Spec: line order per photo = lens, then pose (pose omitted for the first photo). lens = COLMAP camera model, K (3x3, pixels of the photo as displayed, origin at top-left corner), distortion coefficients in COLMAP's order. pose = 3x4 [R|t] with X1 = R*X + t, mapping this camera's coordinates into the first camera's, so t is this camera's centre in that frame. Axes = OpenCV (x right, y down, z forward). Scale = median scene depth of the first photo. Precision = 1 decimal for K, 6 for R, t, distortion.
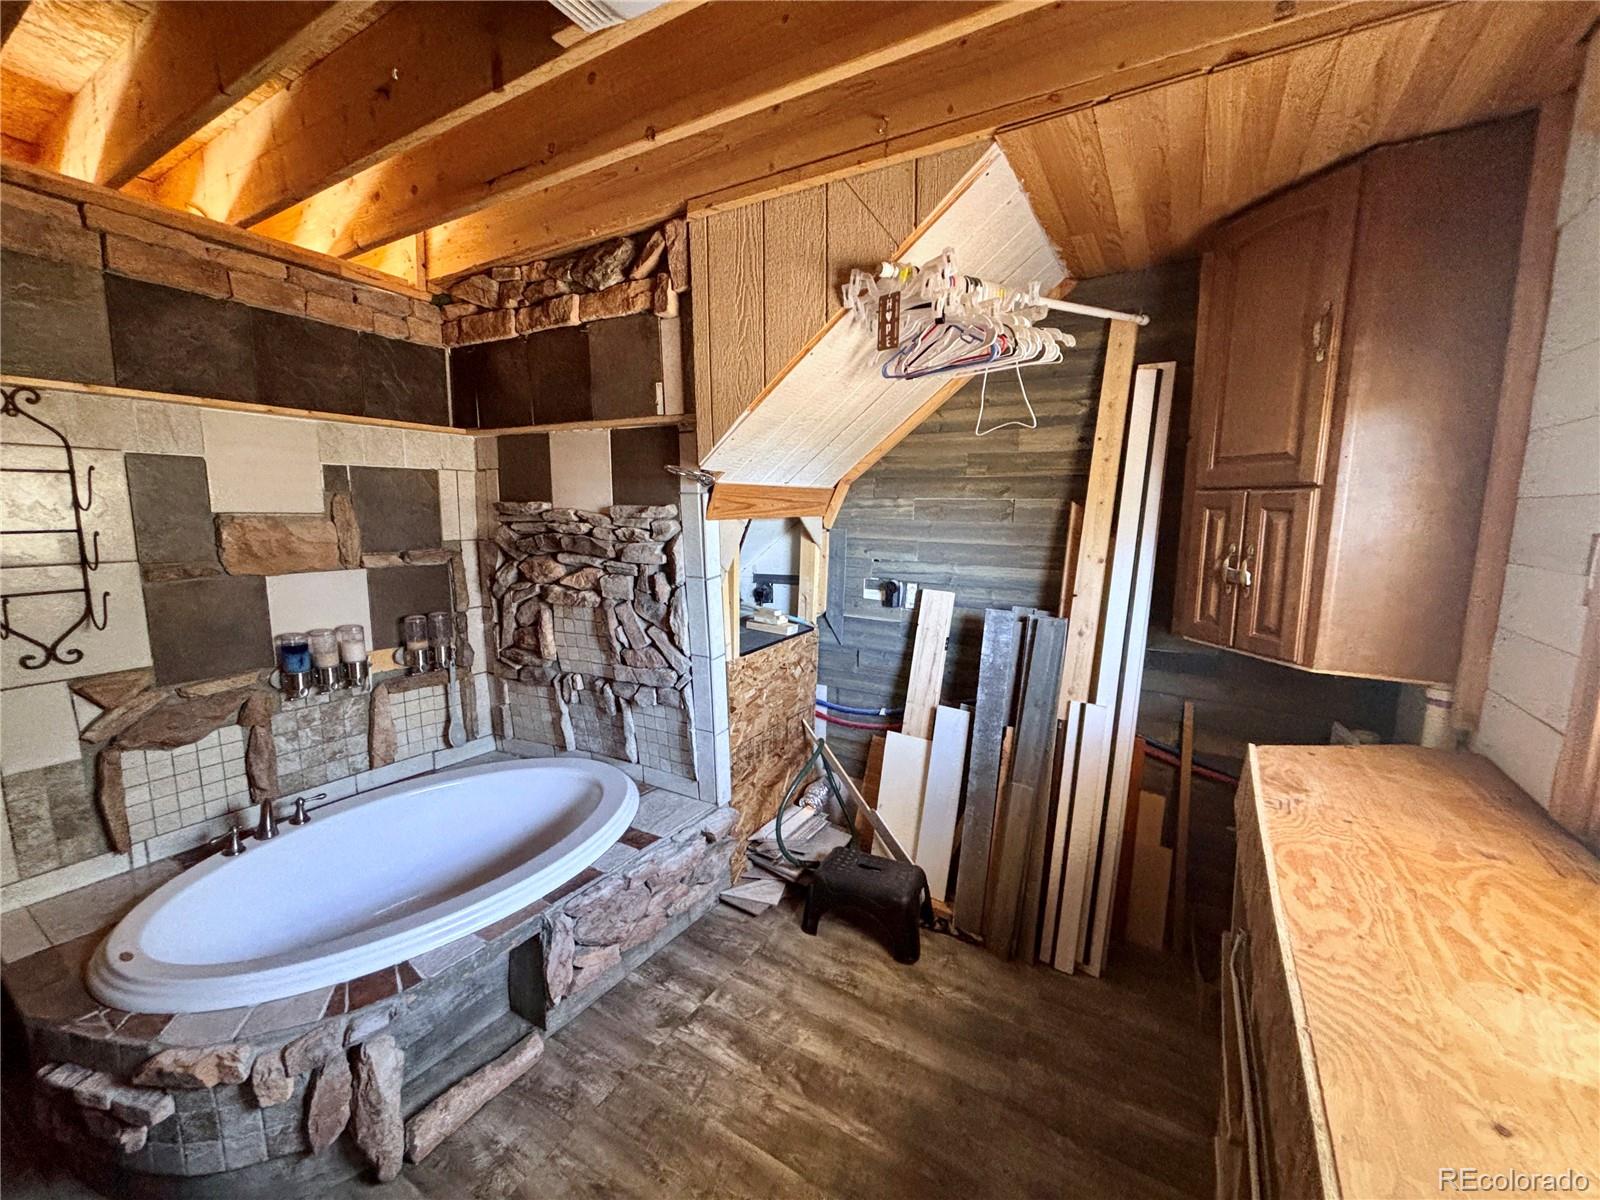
lens RADIAL K [[648.4, 0, 789.2], [0, 648.4, 601.9], [0, 0, 1]] dist [0.009972, -0.001888]
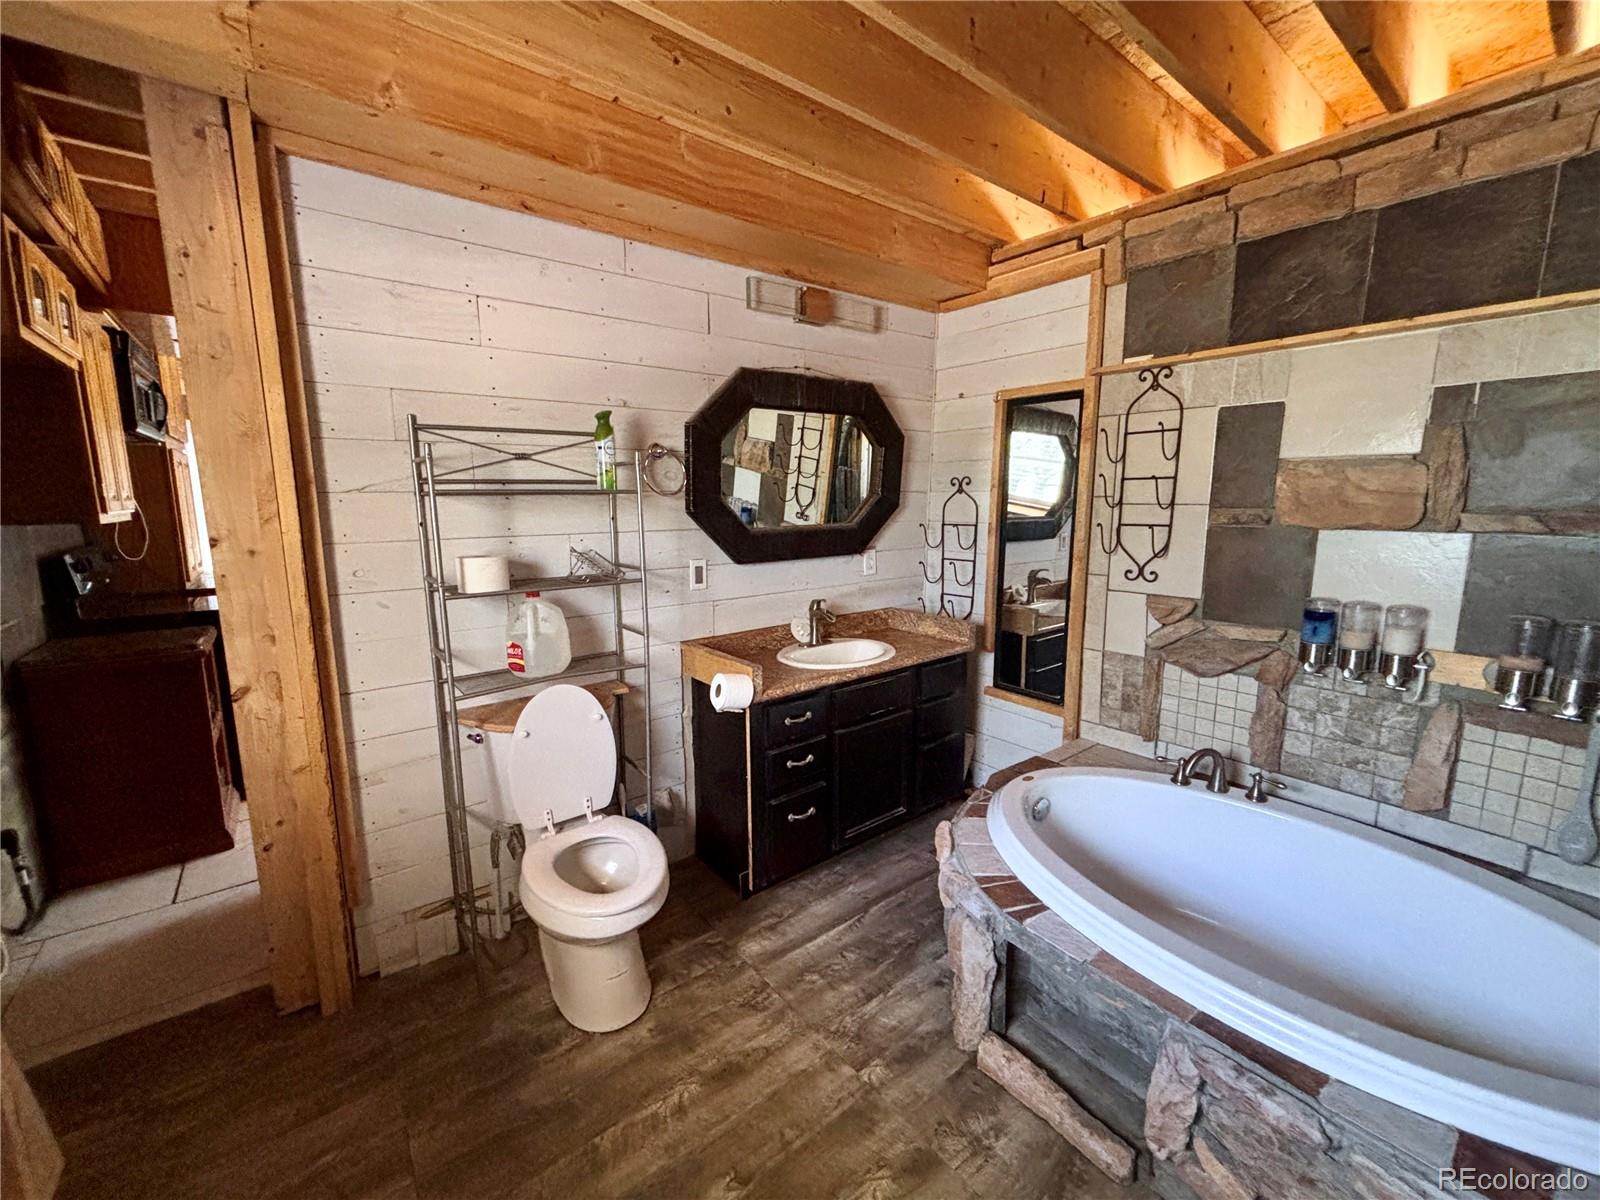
lens RADIAL K [[648.4, 0, 783.2], [0, 648.4, 593.7], [0, 0, 1]] dist [0.009972, -0.001888]
pose [[-0.350711, 0.136167, -0.926531, 0.307694], [-0.133131, 0.972075, 0.193253, -0.031196], [0.926972, 0.191126, -0.322790, 0.684608]]
